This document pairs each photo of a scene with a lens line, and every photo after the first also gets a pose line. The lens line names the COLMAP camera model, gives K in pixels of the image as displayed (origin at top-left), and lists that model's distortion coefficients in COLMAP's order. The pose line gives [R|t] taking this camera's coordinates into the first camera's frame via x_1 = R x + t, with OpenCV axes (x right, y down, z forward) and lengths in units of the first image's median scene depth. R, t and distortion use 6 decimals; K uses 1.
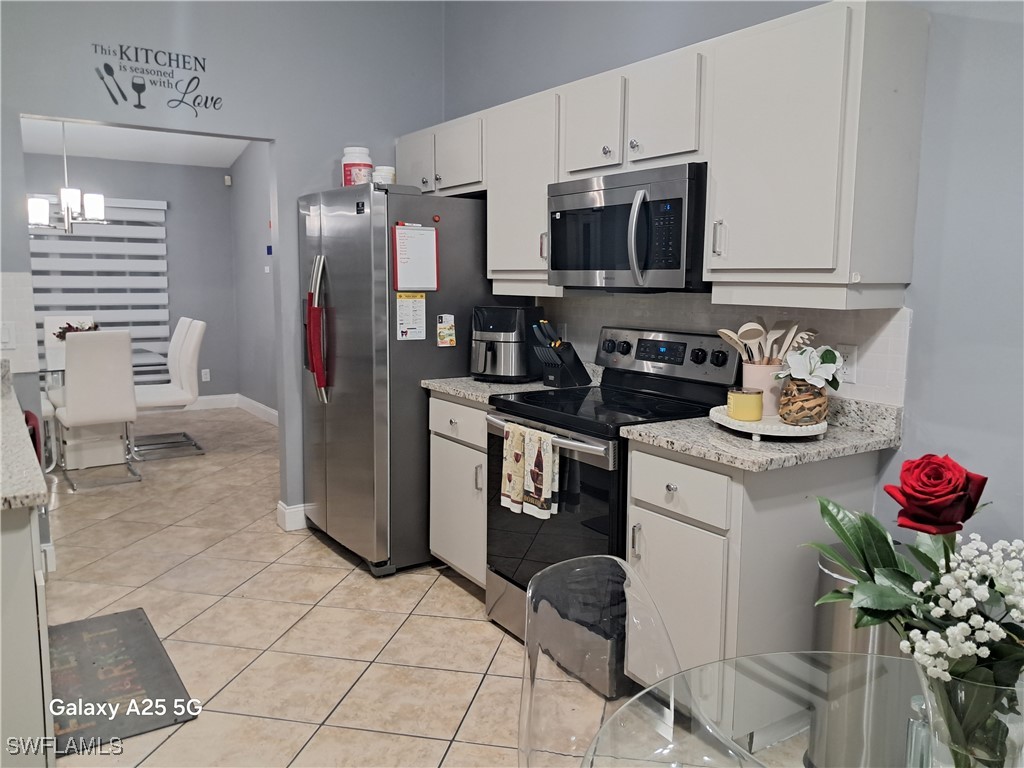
lens RADIAL K [[807.2, 0, 483.8], [0, 807.2, 382.5], [0, 0, 1]] dist [0.039743, -0.070839]
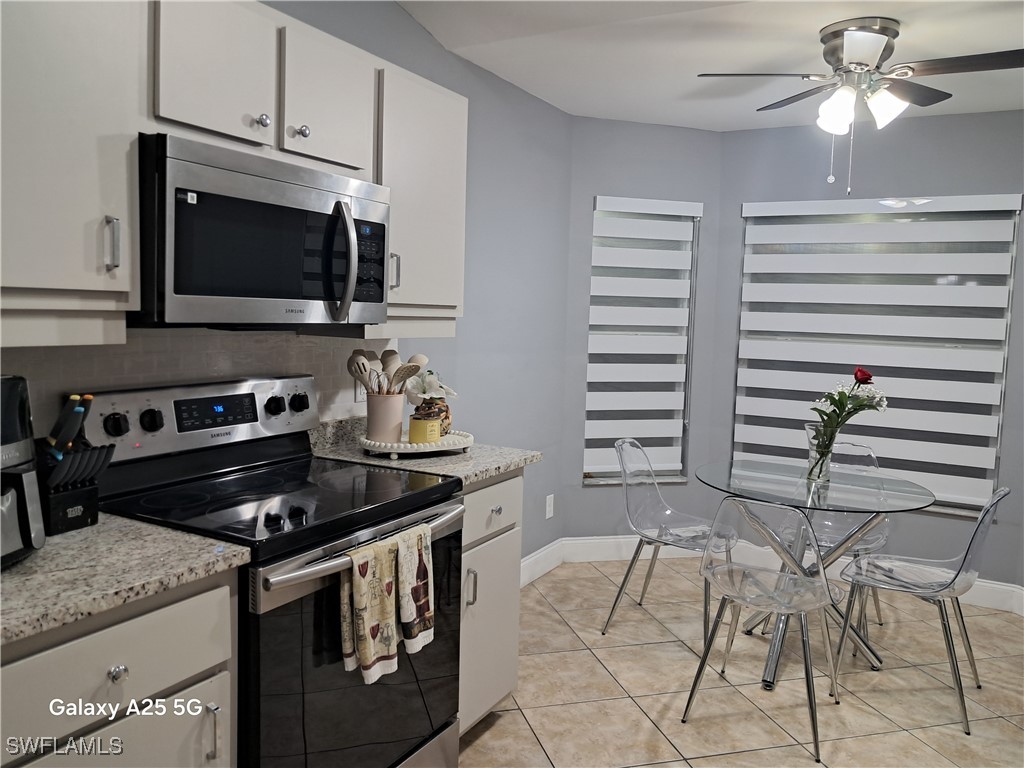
lens RADIAL K [[807.2, 0, 523.8], [0, 807.2, 373.0], [0, 0, 1]] dist [0.039743, -0.070839]
pose [[-0.491847, -0.085874, 0.866436, -0.584859], [0.089238, 0.984912, 0.148273, -0.172392], [-0.866096, 0.150247, -0.476763, 1.232716]]
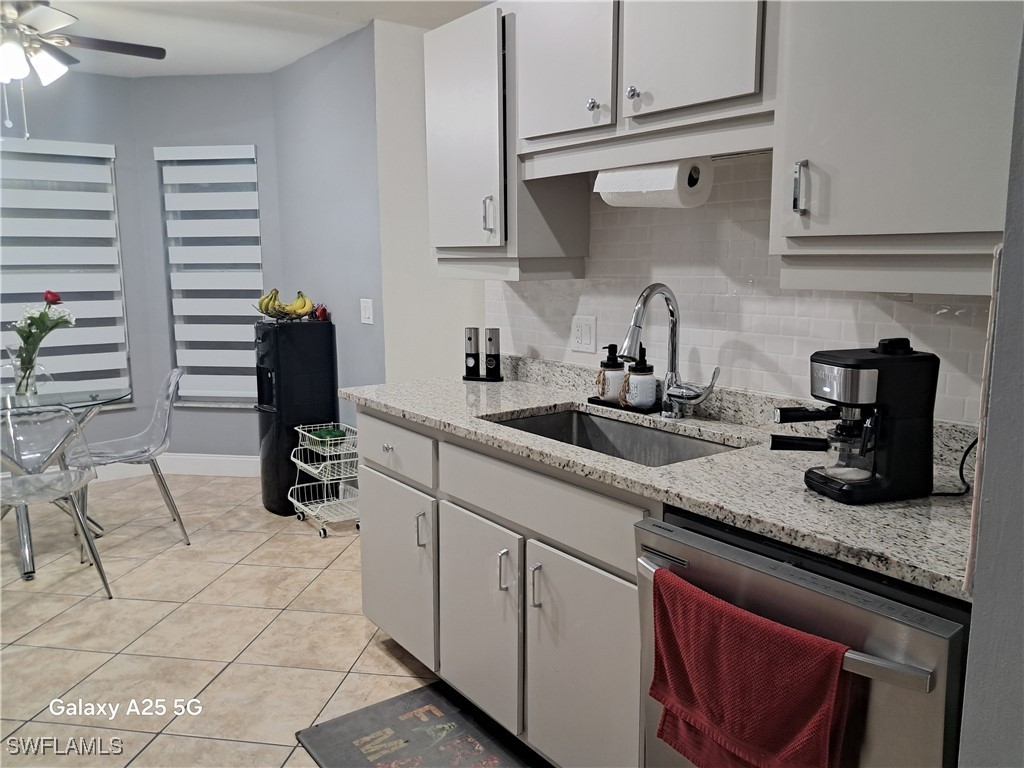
lens RADIAL K [[807.2, 0, 522.5], [0, 807.2, 374.6], [0, 0, 1]] dist [0.039743, -0.070839]
pose [[-0.996232, 0.013651, -0.085649, -0.487549], [-0.010881, 0.960061, 0.279578, -0.216129], [0.086045, 0.279456, -0.956295, 1.645247]]
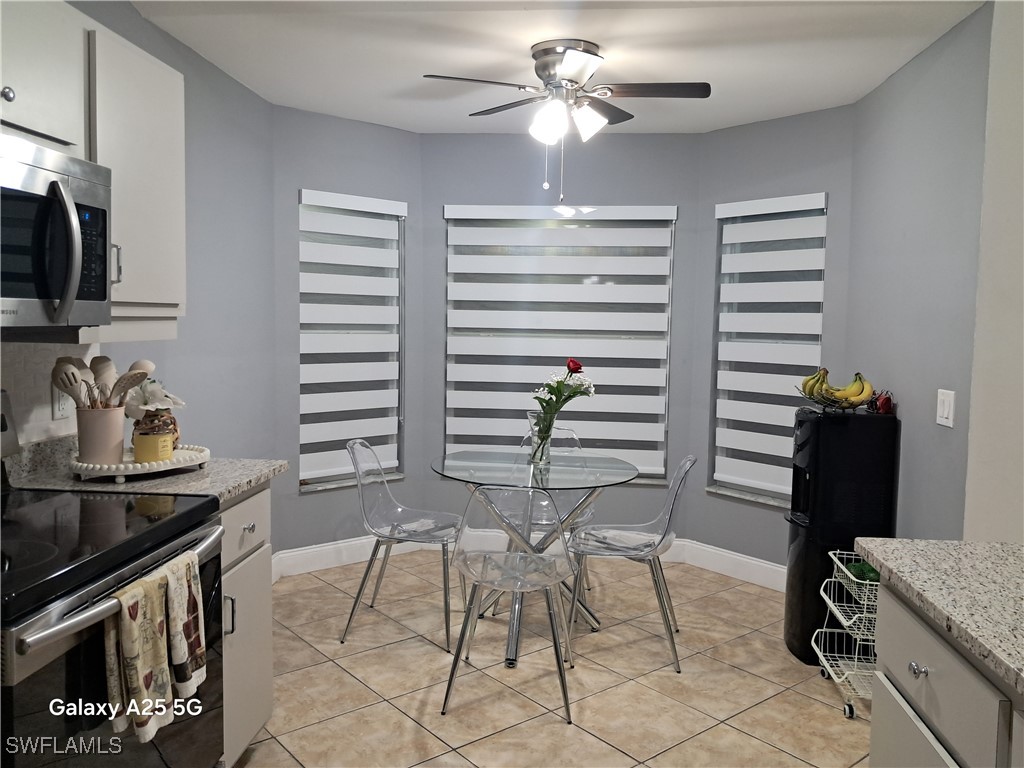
lens RADIAL K [[807.2, 0, 515.7], [0, 807.2, 371.8], [0, 0, 1]] dist [0.039743, -0.070839]
pose [[-0.800347, -0.057334, 0.596790, -0.506493], [0.063555, 0.981695, 0.179545, -0.177862], [-0.596159, 0.181627, -0.782052, 1.308825]]
